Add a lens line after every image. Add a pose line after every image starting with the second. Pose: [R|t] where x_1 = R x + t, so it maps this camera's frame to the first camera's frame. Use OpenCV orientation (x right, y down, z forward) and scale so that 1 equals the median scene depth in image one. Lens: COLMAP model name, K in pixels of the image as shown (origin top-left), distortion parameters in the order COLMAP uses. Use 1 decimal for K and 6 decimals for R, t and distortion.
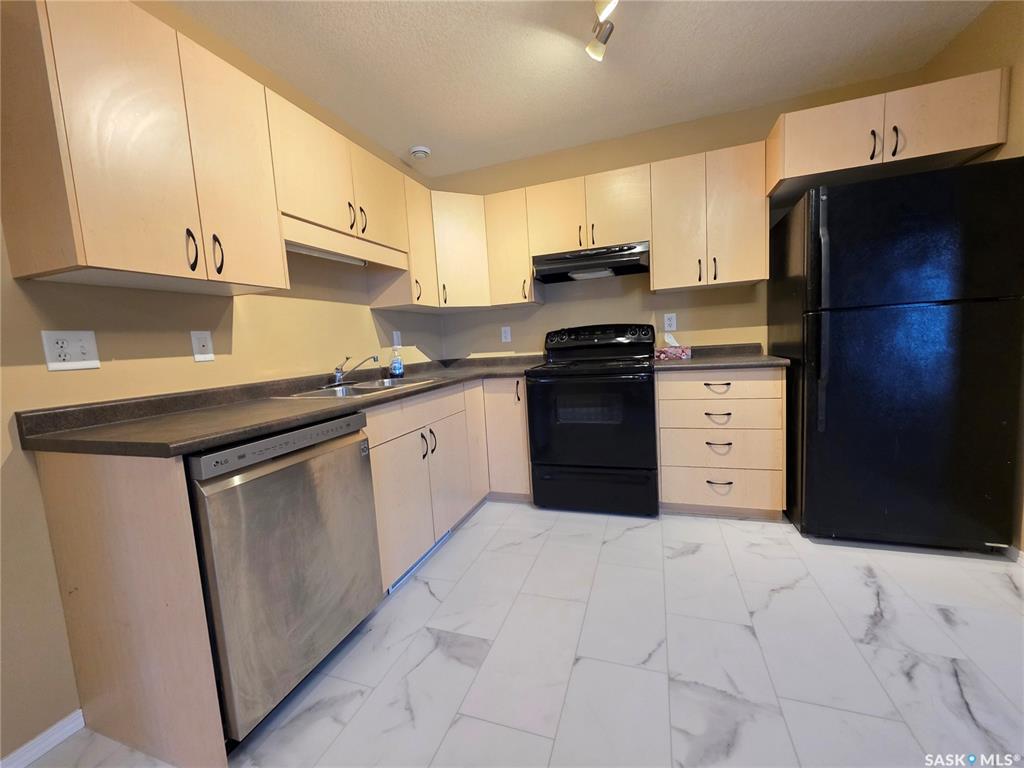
lens RADIAL K [[409.1, 0, 512.0], [0, 409.1, 384.0], [0, 0, 1]] dist [0.001033, -0.000010]
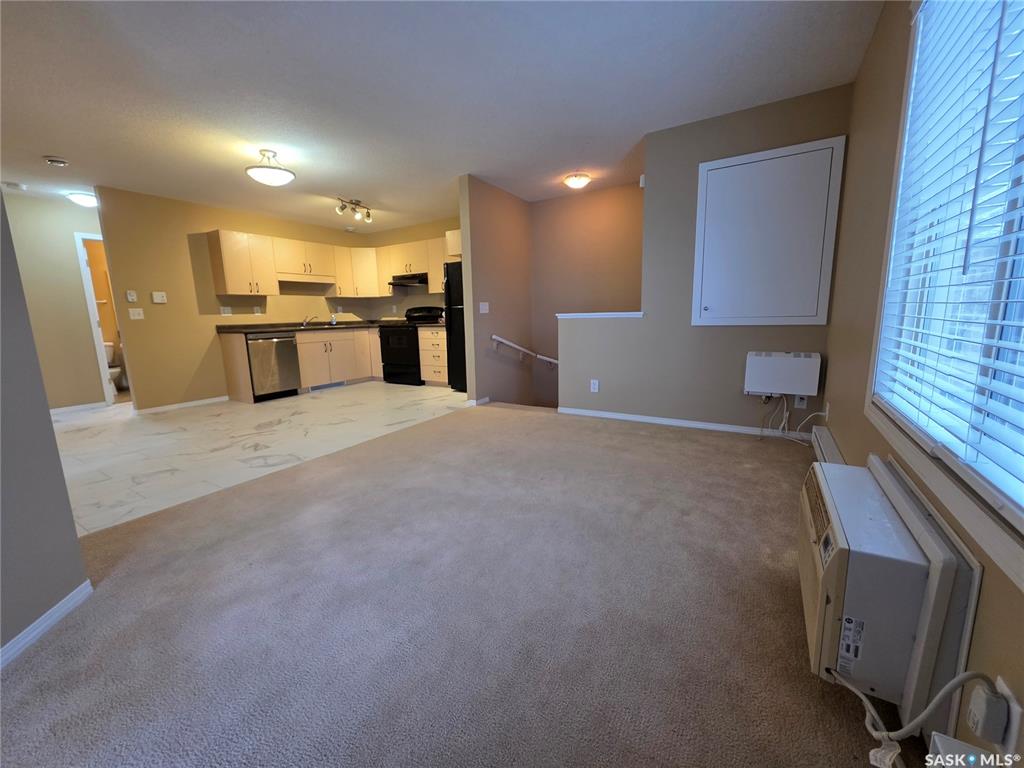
lens RADIAL K [[409.1, 0, 512.0], [0, 409.1, 384.0], [0, 0, 1]] dist [0.001033, -0.000010]
pose [[0.975676, 0.073571, -0.206505, 1.493405], [-0.057593, 0.994938, 0.082355, 0.078802], [0.211519, -0.068458, 0.974974, -1.393266]]
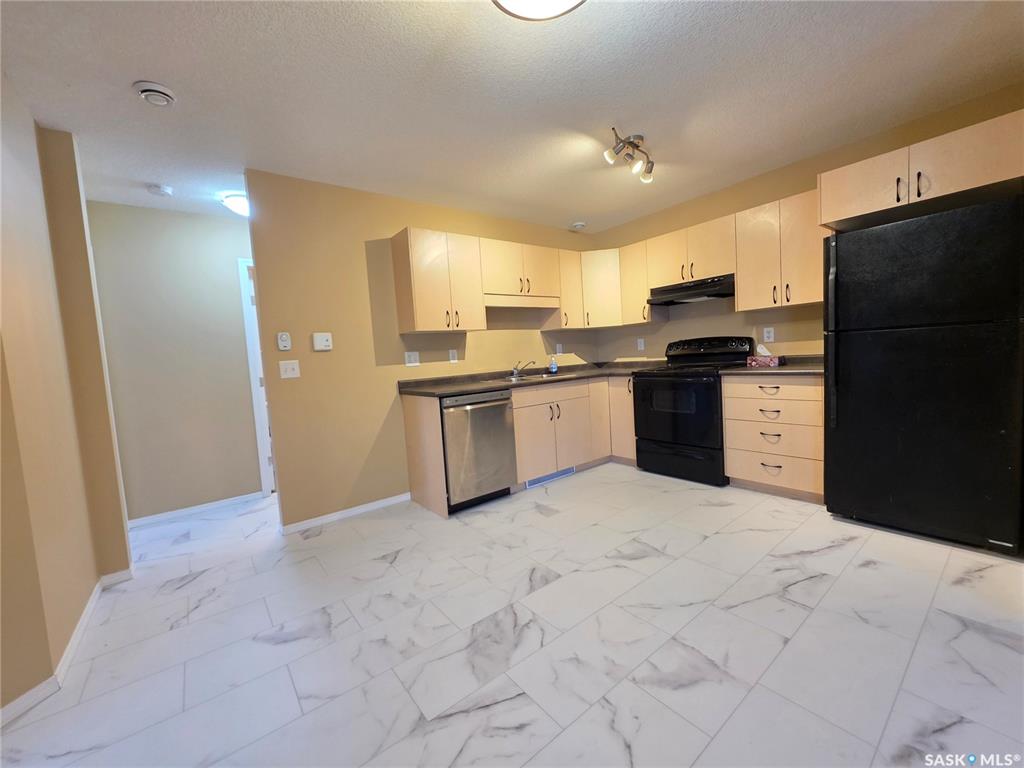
lens RADIAL K [[409.1, 0, 512.0], [0, 409.1, 384.0], [0, 0, 1]] dist [0.001033, -0.000010]
pose [[0.841893, 0.046181, -0.537666, 0.501096], [-0.043171, 0.998902, 0.018198, 0.001952], [0.537916, 0.007891, 0.842962, -0.492538]]
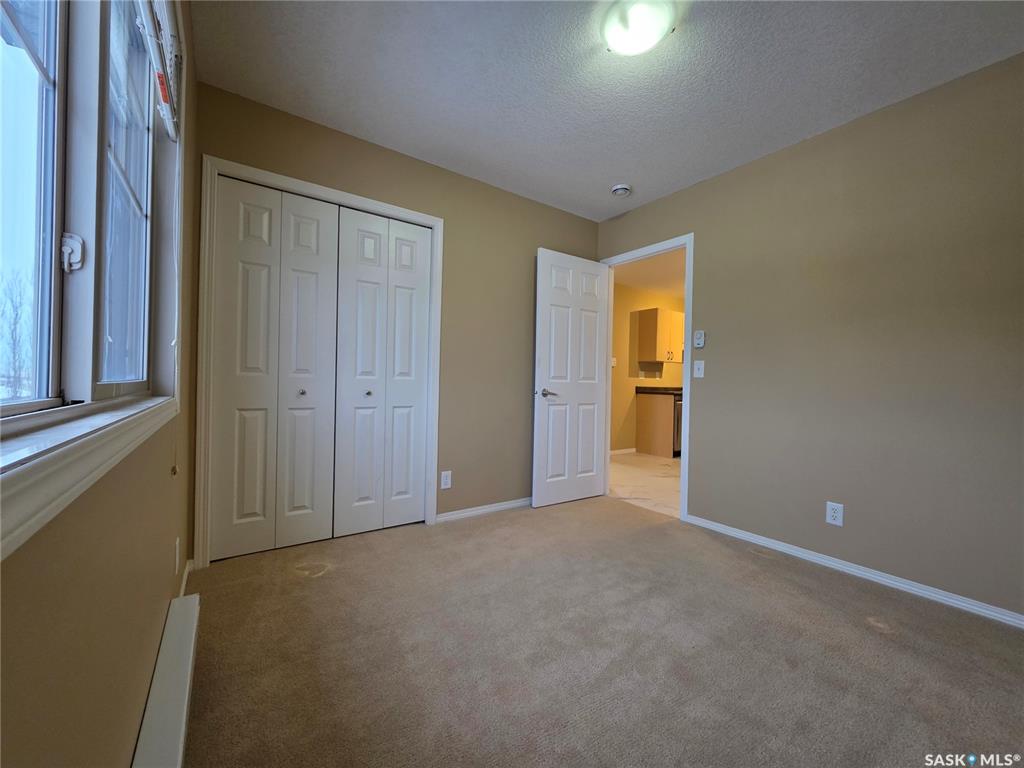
lens RADIAL K [[409.1, 0, 512.0], [0, 409.1, 384.0], [0, 0, 1]] dist [0.001033, -0.000010]
pose [[0.810549, 0.082774, -0.579792, 0.287212], [-0.129531, 0.990783, -0.039635, 0.229382], [0.571167, 0.107227, 0.813800, -2.127720]]
